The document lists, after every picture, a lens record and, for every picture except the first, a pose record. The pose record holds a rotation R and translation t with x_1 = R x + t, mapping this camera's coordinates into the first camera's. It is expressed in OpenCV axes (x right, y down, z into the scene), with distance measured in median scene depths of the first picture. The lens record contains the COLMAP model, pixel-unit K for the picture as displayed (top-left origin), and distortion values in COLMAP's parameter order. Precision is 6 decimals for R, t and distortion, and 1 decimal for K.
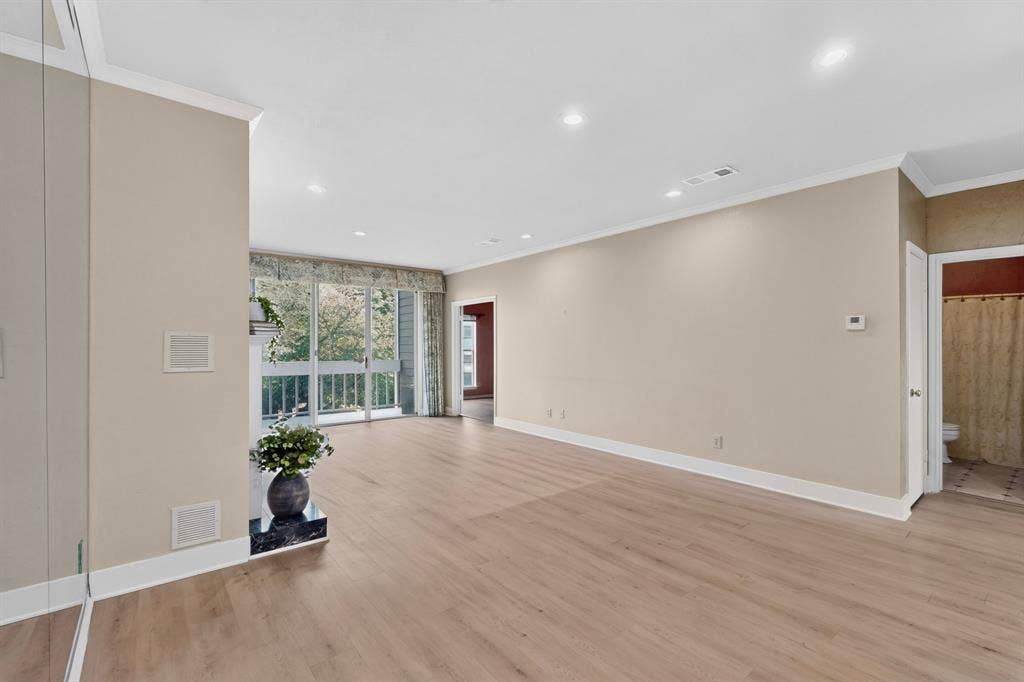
lens RADIAL K [[458.2, 0, 509.7], [0, 458.2, 343.1], [0, 0, 1]] dist [0.010405, 0.000510]
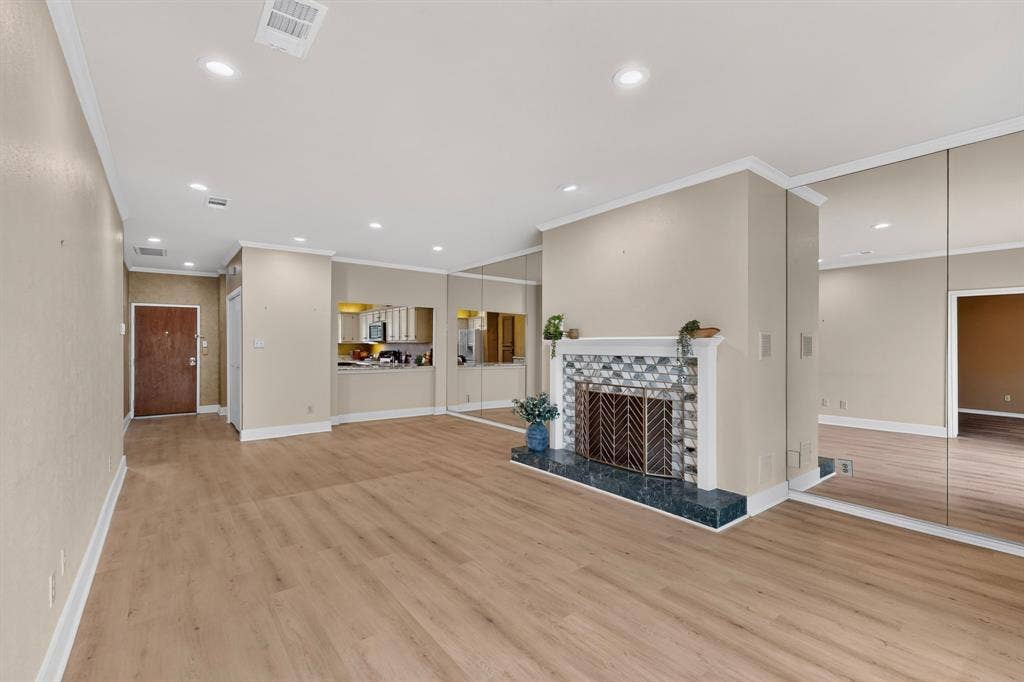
lens RADIAL K [[458.2, 0, 511.7], [0, 458.2, 344.2], [0, 0, 1]] dist [0.010405, 0.000510]
pose [[-0.999874, -0.006217, 0.014606, -0.303373], [-0.006144, 0.999968, 0.005101, -0.008340], [-0.014637, 0.005010, -0.999880, 1.925701]]
